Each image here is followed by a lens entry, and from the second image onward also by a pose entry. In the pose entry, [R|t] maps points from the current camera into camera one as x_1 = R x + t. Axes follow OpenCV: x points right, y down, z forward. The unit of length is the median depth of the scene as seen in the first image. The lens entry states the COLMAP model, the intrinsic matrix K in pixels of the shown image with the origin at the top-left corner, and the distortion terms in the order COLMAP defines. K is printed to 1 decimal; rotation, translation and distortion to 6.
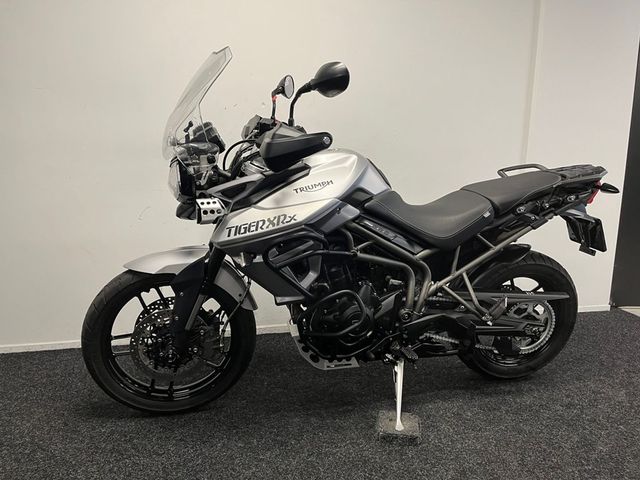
lens RADIAL K [[479.7, 0, 320.0], [0, 479.7, 240.0], [0, 0, 1]] dist [0.098109, -0.124543]
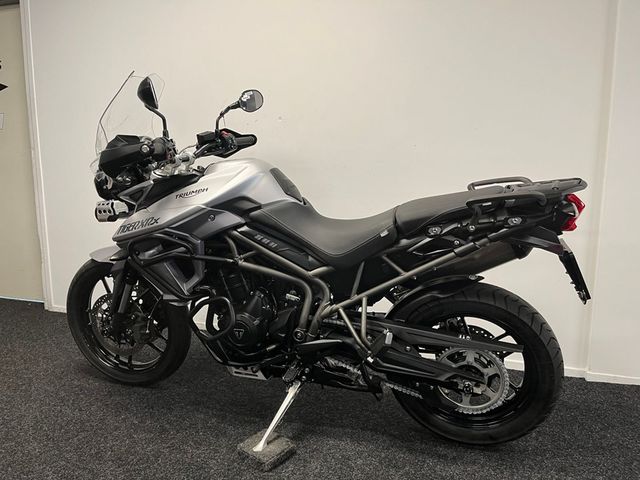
lens RADIAL K [[479.7, 0, 320.0], [0, 479.7, 240.0], [0, 0, 1]] dist [0.098109, -0.124543]
pose [[0.859381, 0.075893, -0.505672, 0.672695], [-0.092501, 0.995682, -0.007769, -0.023302], [0.502899, 0.053452, 0.862691, 0.201892]]
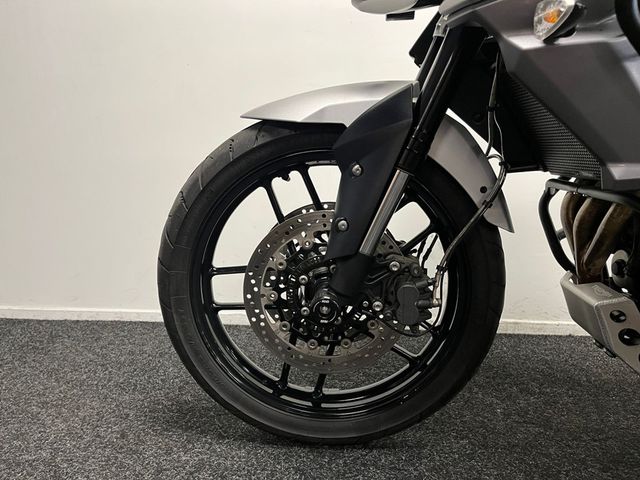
lens RADIAL K [[479.7, 0, 320.0], [0, 479.7, 240.0], [0, 0, 1]] dist [0.098109, -0.124543]
pose [[0.962038, 0.033356, -0.270868, -0.180862], [-0.052565, 0.996566, -0.063972, 0.187747], [0.267805, 0.075782, 0.960488, 0.528278]]
